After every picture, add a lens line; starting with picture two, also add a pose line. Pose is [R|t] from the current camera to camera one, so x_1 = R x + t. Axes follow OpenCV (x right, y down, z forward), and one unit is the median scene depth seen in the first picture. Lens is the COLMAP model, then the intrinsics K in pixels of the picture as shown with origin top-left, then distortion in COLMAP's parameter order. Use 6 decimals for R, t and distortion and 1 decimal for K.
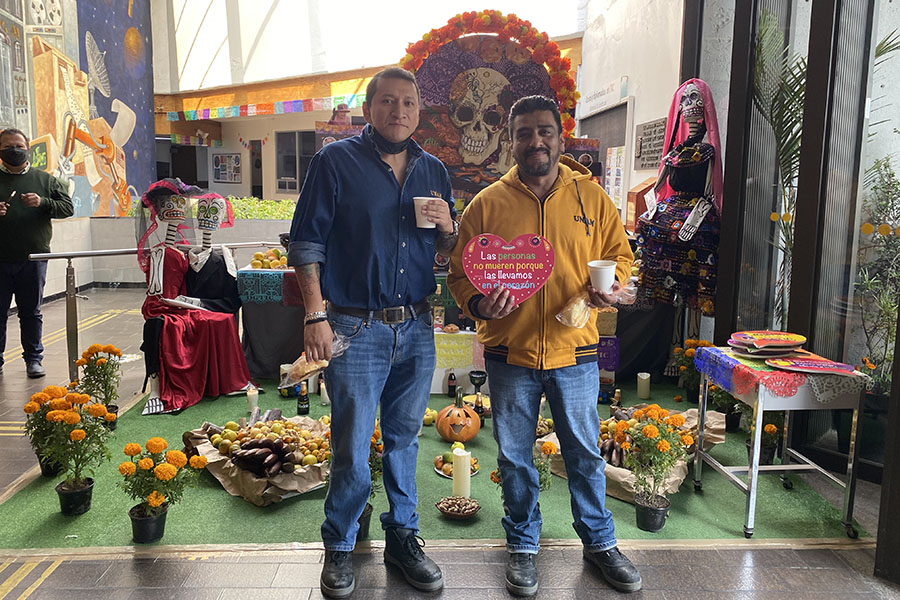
lens RADIAL K [[682.3, 0, 455.0], [0, 682.3, 262.3], [0, 0, 1]] dist [0.027361, -0.026542]
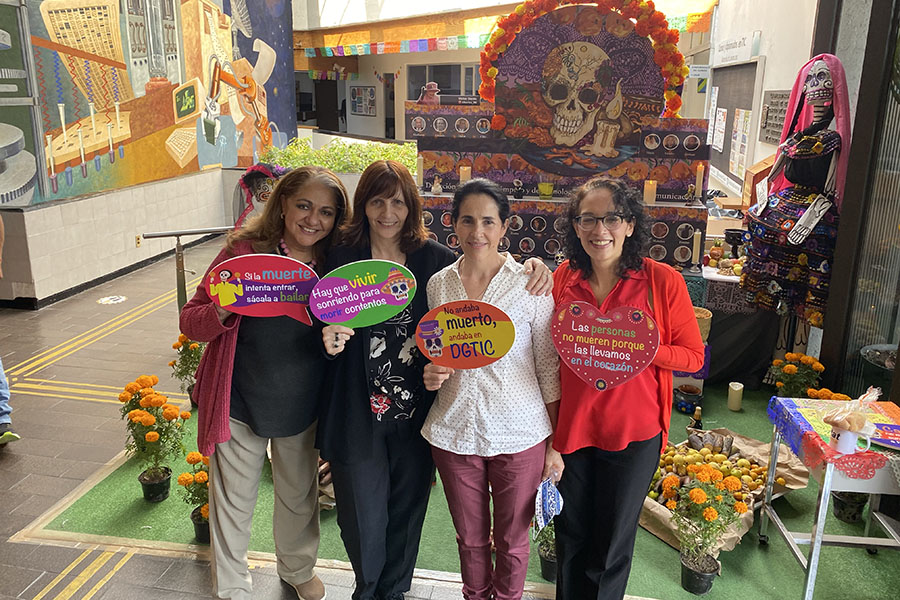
lens RADIAL K [[682.3, 0, 454.6], [0, 682.3, 254.7], [0, 0, 1]] dist [0.027361, -0.026542]
pose [[0.978628, 0.045720, -0.200490, 0.079559], [-0.024134, 0.993768, 0.108820, -0.102154], [0.204216, -0.101656, 0.973633, 0.035306]]
